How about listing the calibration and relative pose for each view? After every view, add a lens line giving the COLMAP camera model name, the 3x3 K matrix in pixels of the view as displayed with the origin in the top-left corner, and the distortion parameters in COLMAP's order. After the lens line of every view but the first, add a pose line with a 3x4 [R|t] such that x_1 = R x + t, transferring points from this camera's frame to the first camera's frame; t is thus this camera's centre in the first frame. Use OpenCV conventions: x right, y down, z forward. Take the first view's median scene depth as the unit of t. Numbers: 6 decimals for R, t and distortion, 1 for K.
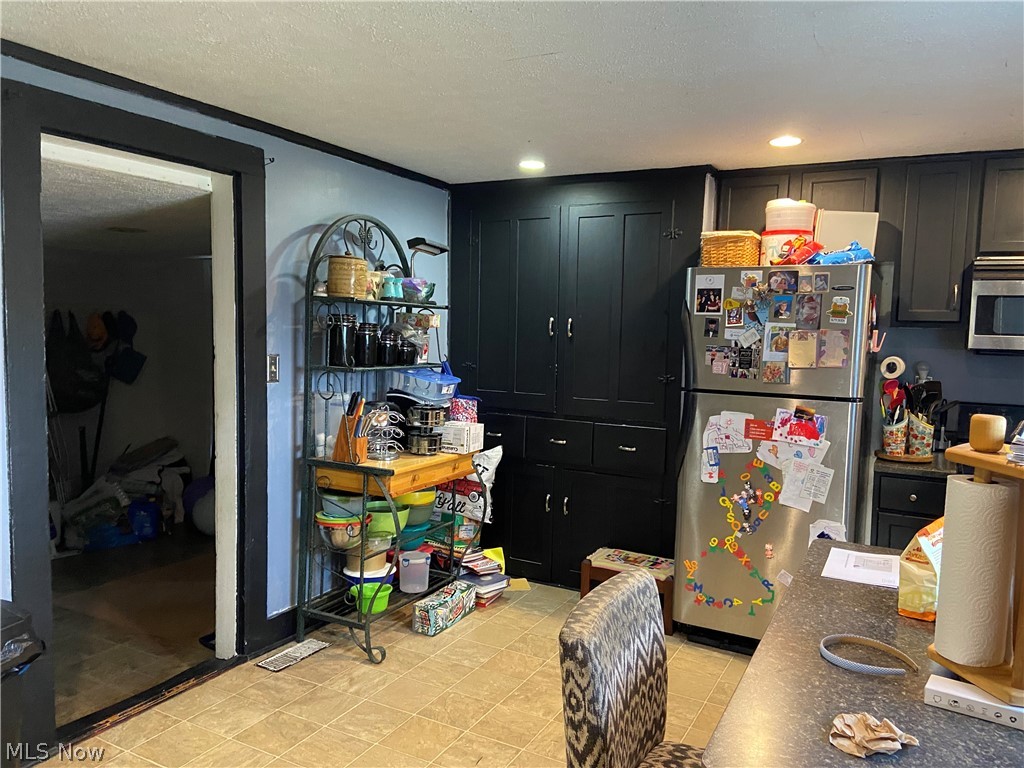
lens RADIAL K [[765.1, 0, 512.0], [0, 765.1, 384.0], [0, 0, 1]] dist [0.067310, -0.091165]
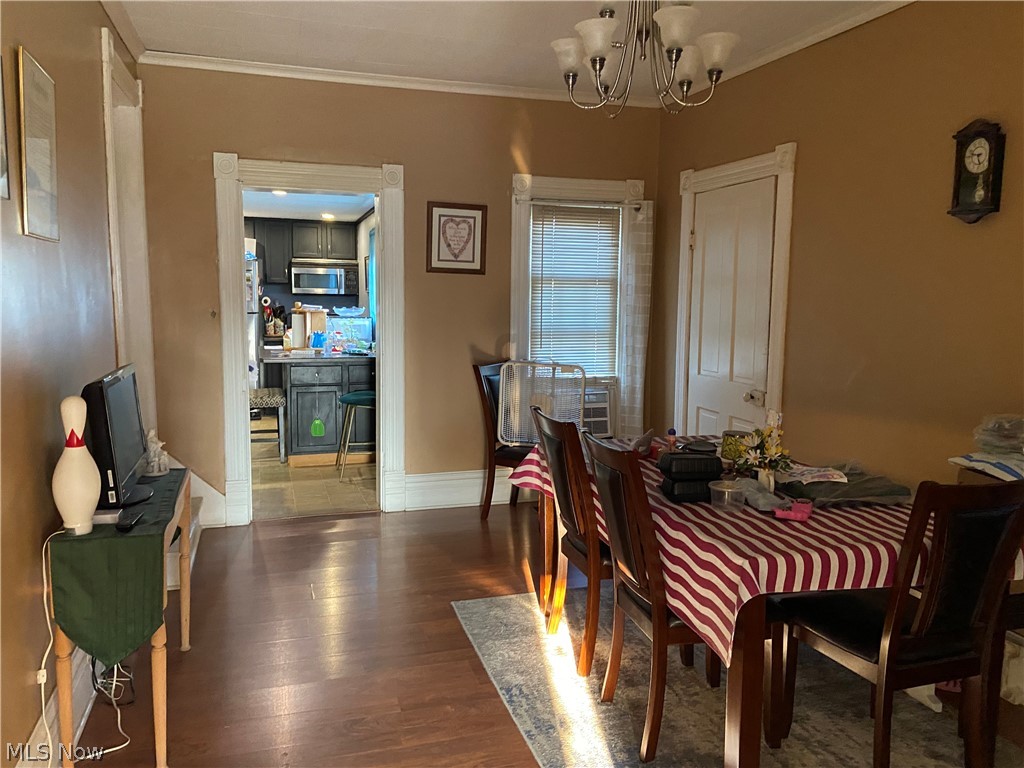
lens RADIAL K [[765.1, 0, 512.0], [0, 765.1, 384.0], [0, 0, 1]] dist [0.067310, -0.091165]
pose [[0.687213, -0.098842, 0.719701, -0.753741], [0.055738, 0.994954, 0.083423, 0.078370], [-0.724315, -0.017214, 0.689254, -1.253889]]
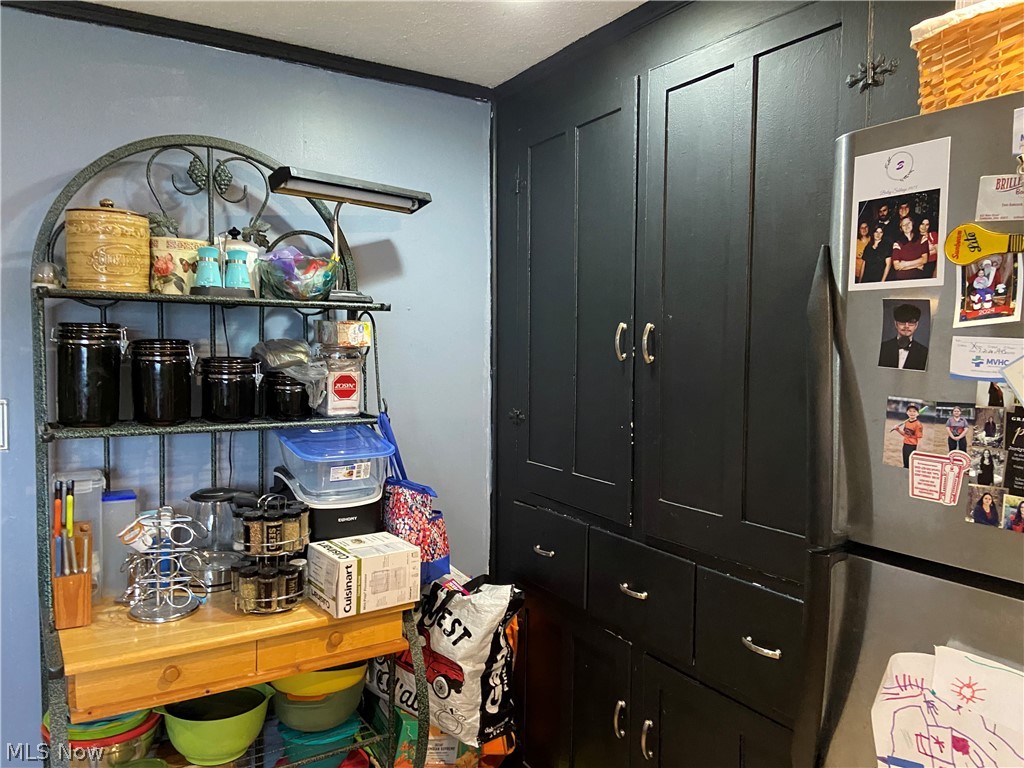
lens RADIAL K [[765.1, 0, 512.0], [0, 765.1, 384.0], [0, 0, 1]] dist [0.067310, -0.091165]
pose [[0.862498, 0.011188, -0.505936, 0.280236], [-0.024361, 0.999514, -0.019427, -0.046522], [0.505473, 0.029081, 0.862352, 0.688310]]
